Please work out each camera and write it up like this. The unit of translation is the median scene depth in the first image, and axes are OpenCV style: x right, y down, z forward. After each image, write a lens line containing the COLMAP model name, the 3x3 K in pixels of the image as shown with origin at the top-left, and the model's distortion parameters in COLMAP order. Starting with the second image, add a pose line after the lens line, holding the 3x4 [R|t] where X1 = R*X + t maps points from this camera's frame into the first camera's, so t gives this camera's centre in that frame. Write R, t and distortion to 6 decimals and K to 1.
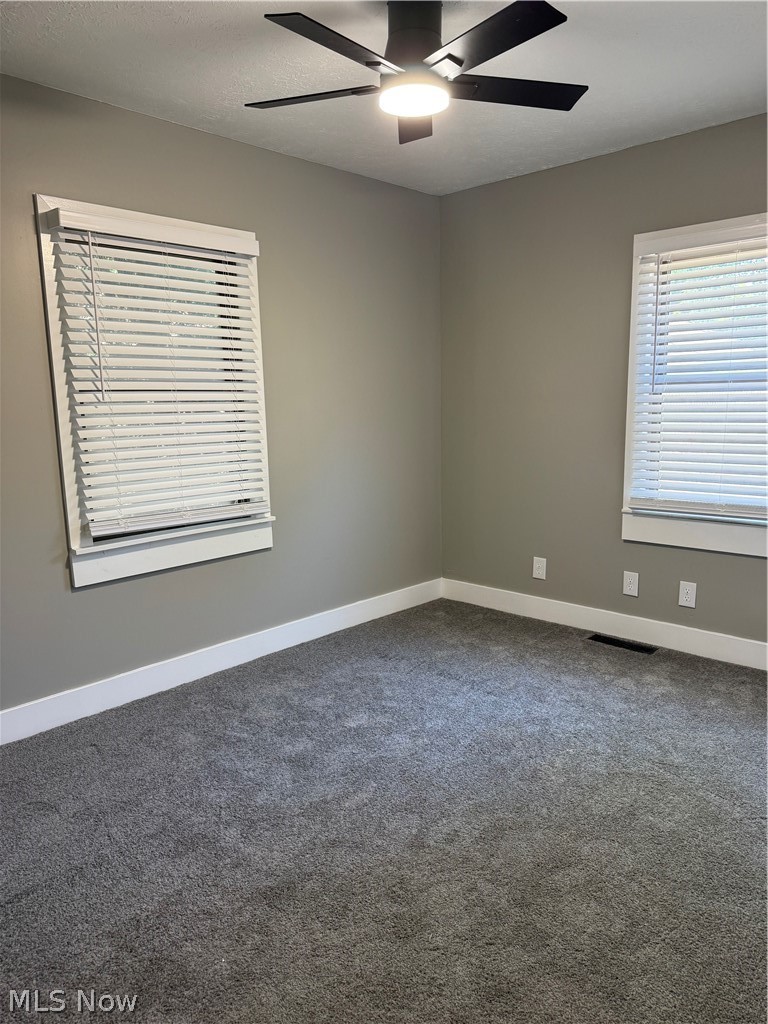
lens RADIAL K [[717.2, 0, 384.0], [0, 717.2, 512.0], [0, 0, 1]] dist [0.144910, -0.229391]
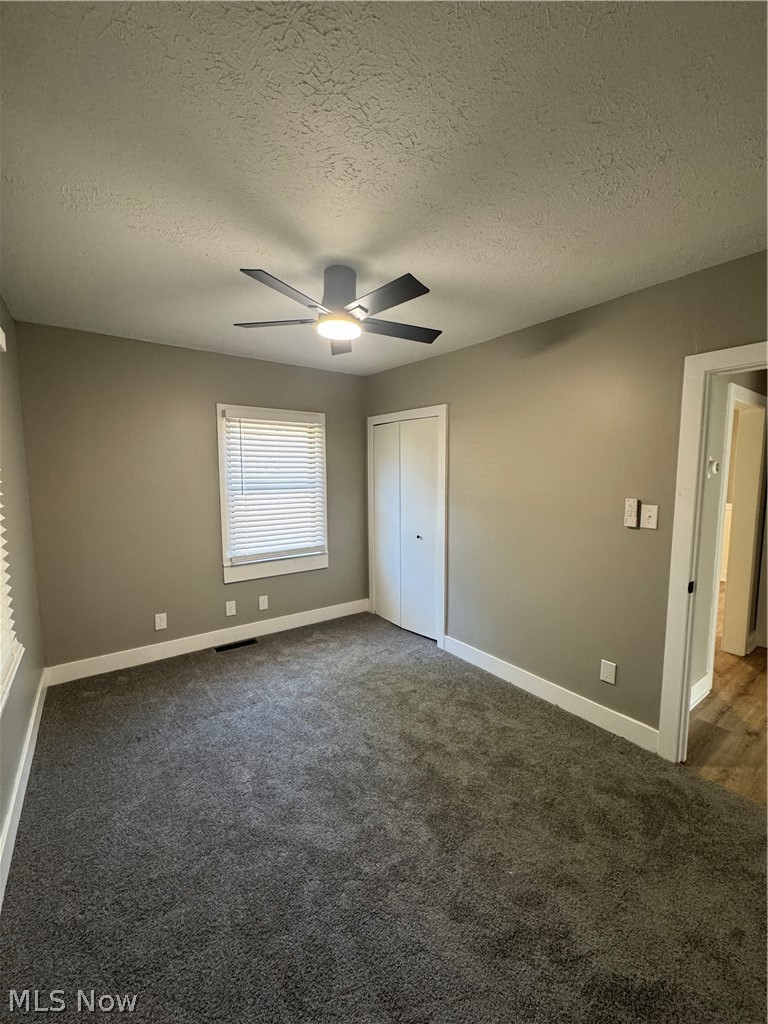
lens RADIAL K [[409.9, 0, 384.0], [0, 409.9, 512.0], [0, 0, 1]] dist [-0.003344, 0.000792]
pose [[0.188564, -0.075345, 0.979166, -0.502006], [0.150243, 0.987529, 0.047056, -0.112367], [-0.970500, 0.138240, 0.197533, 0.453262]]
